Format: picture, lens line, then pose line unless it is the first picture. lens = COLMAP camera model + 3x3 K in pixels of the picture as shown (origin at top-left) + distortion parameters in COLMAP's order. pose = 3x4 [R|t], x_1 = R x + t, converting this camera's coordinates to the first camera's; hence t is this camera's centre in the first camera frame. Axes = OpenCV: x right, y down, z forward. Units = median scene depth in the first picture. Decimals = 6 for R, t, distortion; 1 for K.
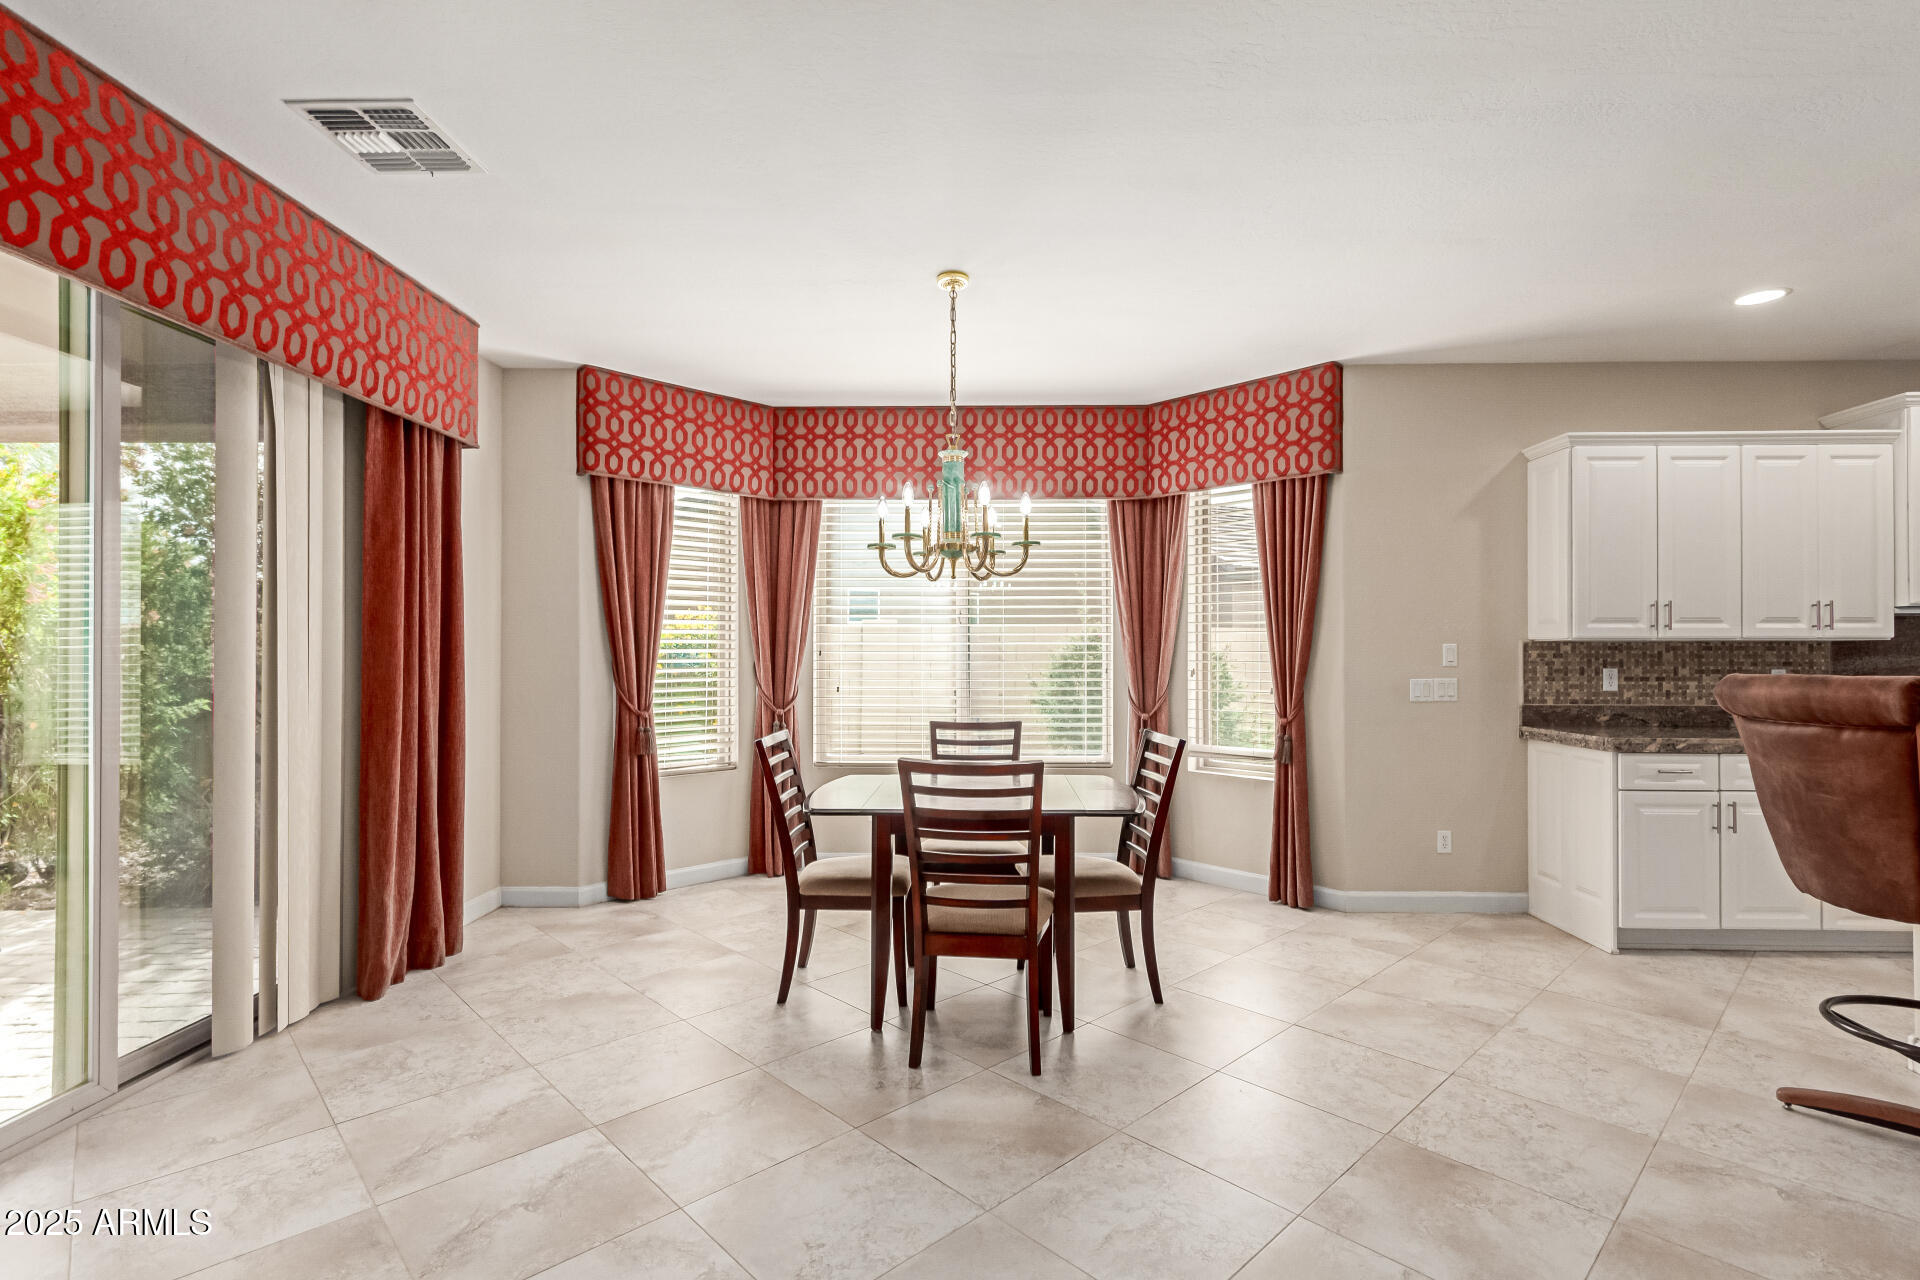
lens RADIAL K [[888.6, 0, 965.3], [0, 888.6, 648.1], [0, 0, 1]] dist [0.003472, 0.002268]
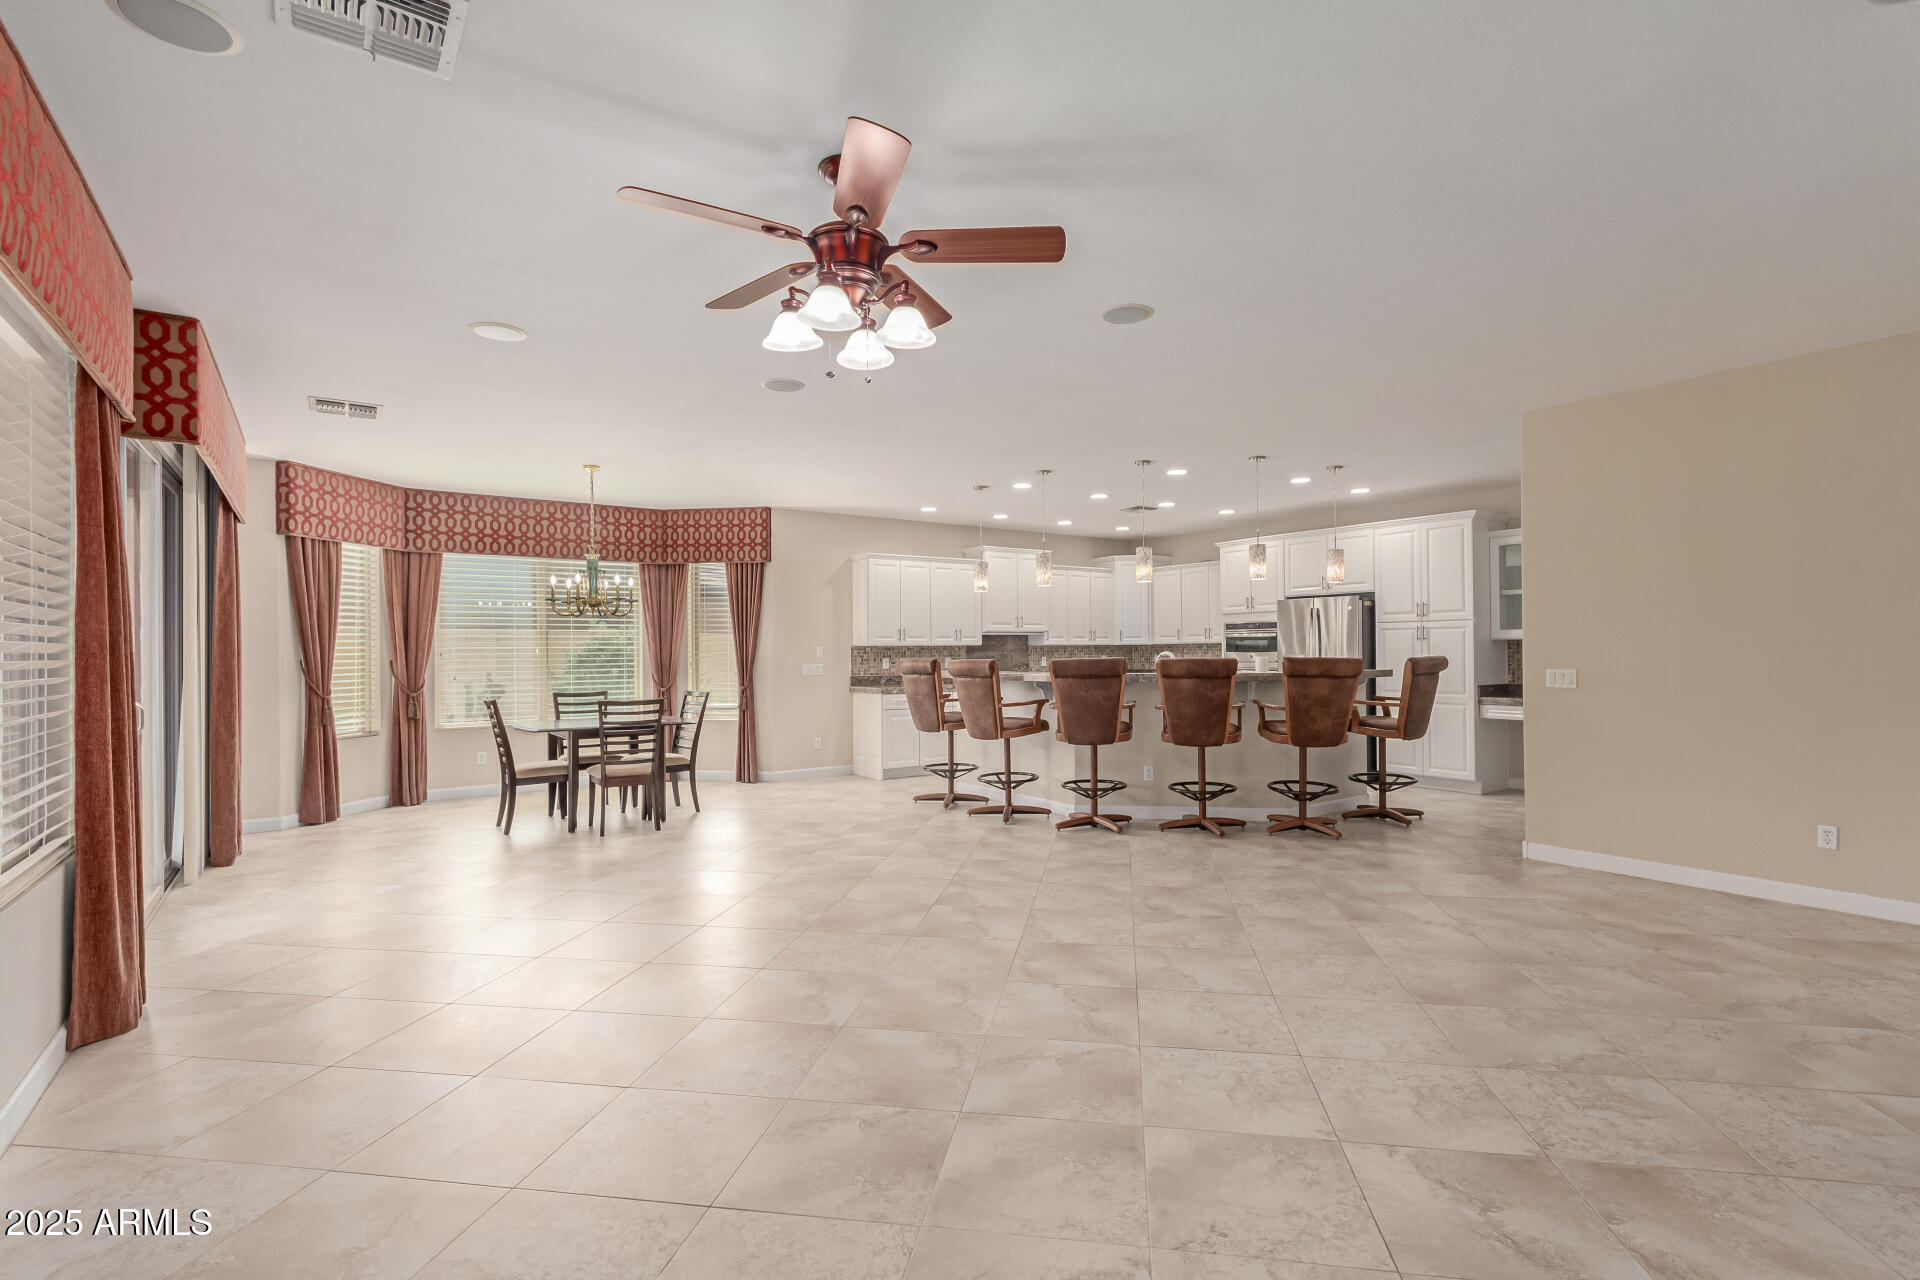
lens RADIAL K [[888.6, 0, 968.6], [0, 888.6, 641.4], [0, 0, 1]] dist [0.003472, 0.002268]
pose [[0.805045, -0.000814, 0.593213, -0.405905], [0.004400, 0.999980, -0.004599, -0.008505], [-0.593197, 0.006313, 0.805033, -0.875971]]
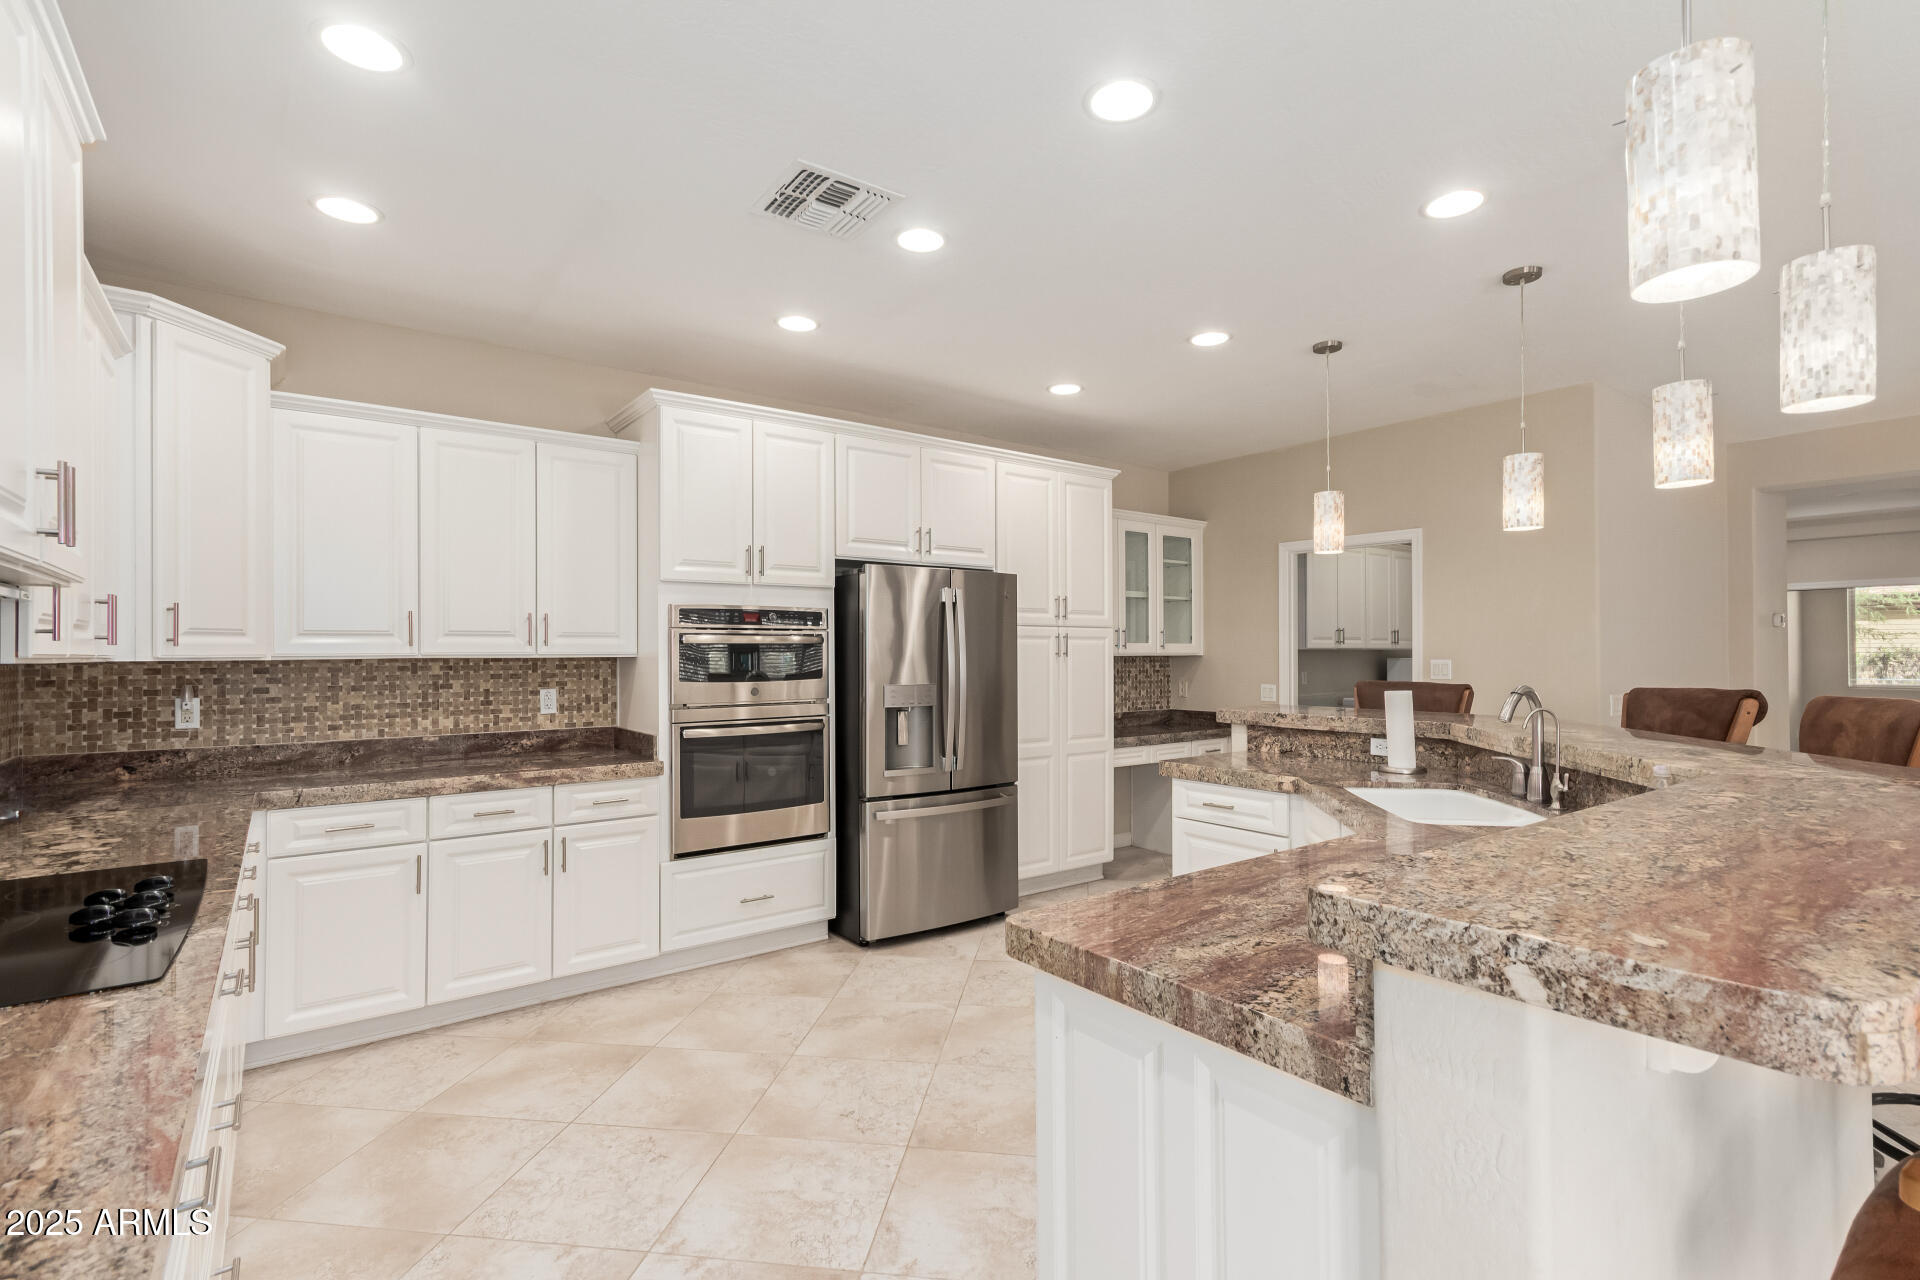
lens RADIAL K [[888.6, 0, 978.7], [0, 888.6, 644.4], [0, 0, 1]] dist [0.003472, 0.002268]
pose [[-0.625299, 0.009946, 0.780322, 0.595750], [-0.003584, 0.999872, -0.015617, -0.012392], [-0.780377, -0.012562, -0.625183, 0.837653]]
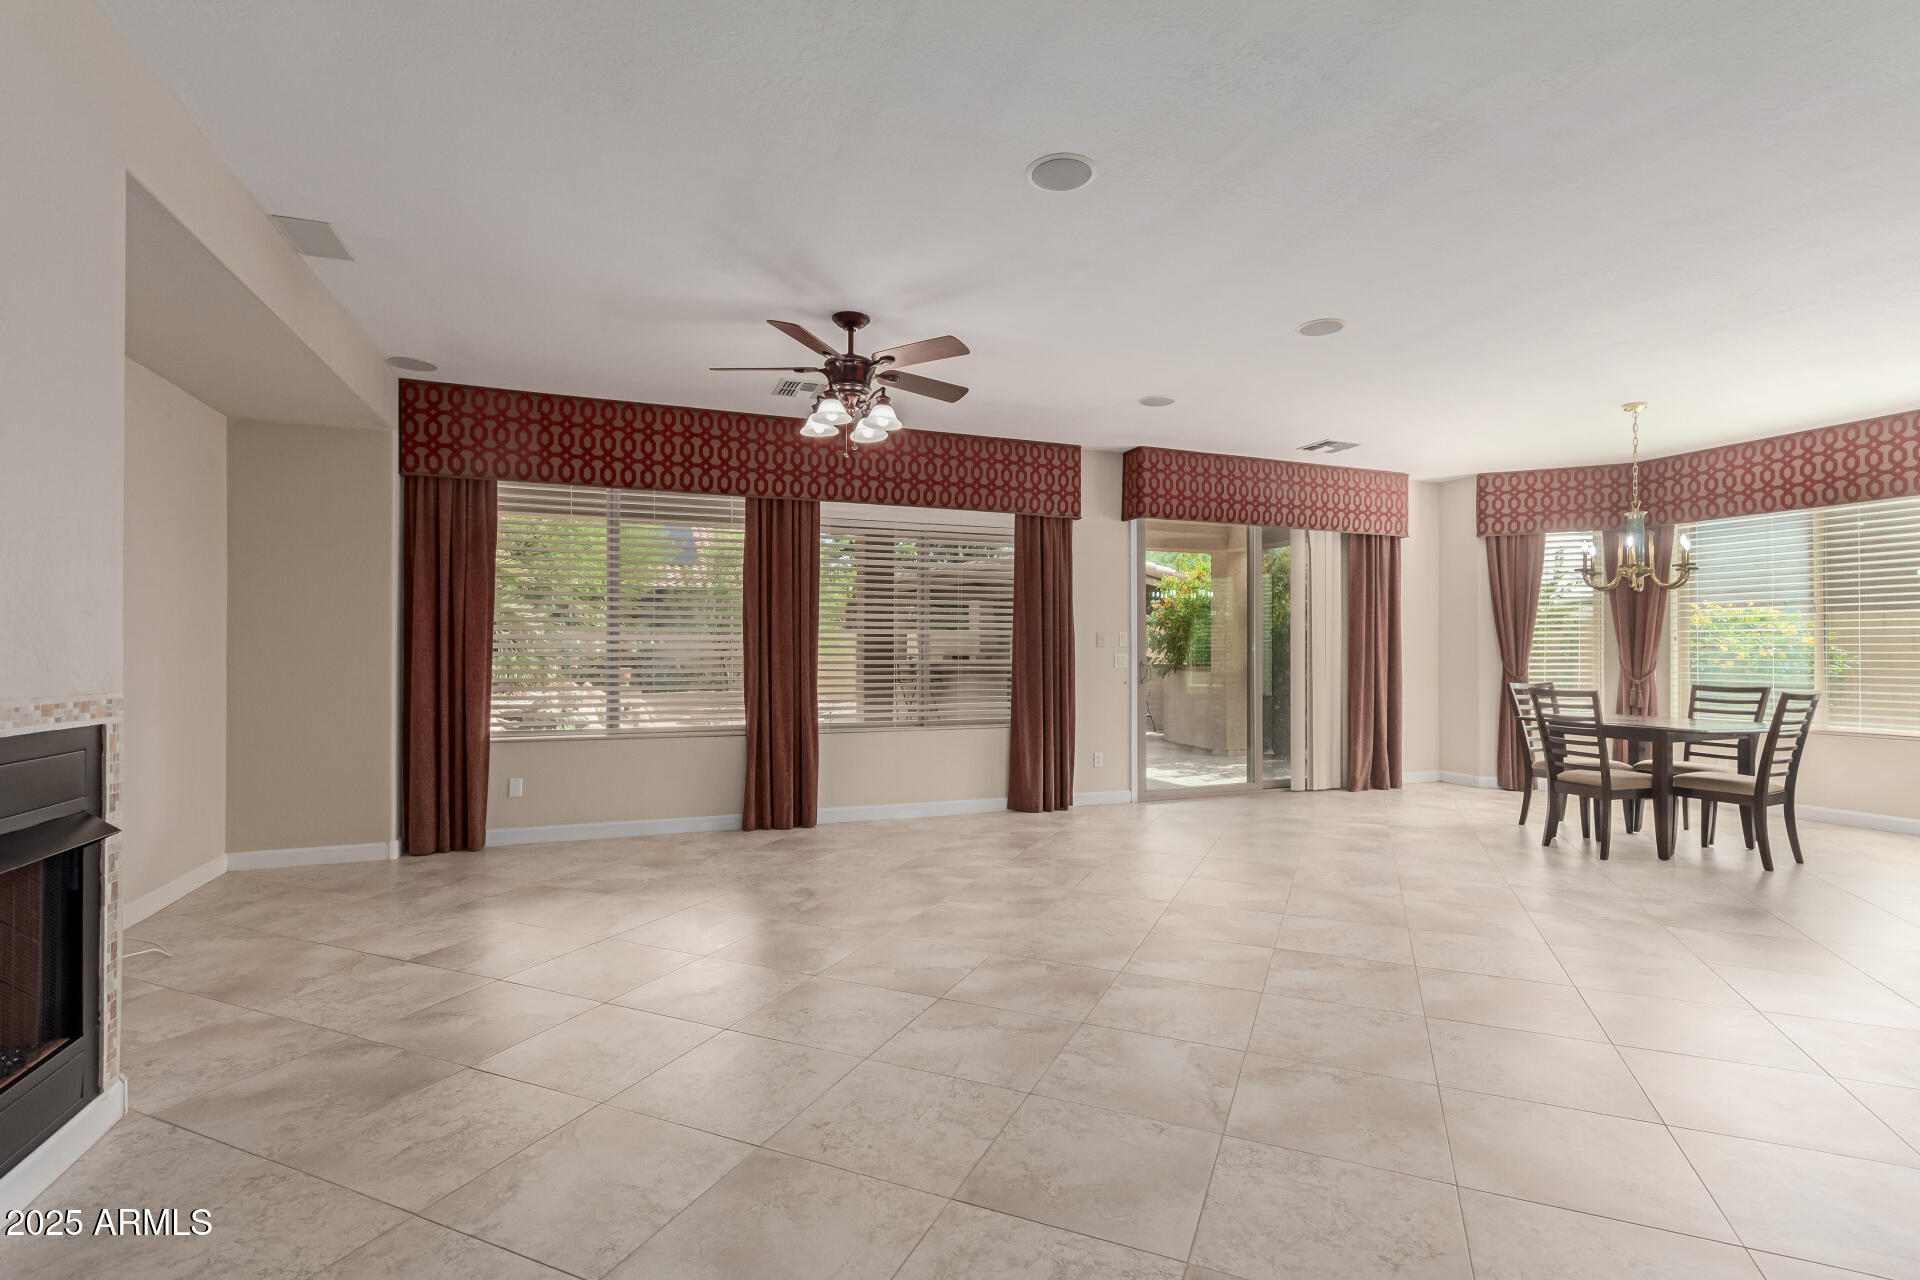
lens RADIAL K [[888.6, 0, 977.2], [0, 888.6, 650.2], [0, 0, 1]] dist [0.003472, 0.002268]
pose [[0.388306, -0.004311, -0.921520, 0.805008], [0.007203, 0.999973, -0.001643, 0.020065], [0.921502, -0.006000, 0.388326, -0.583228]]
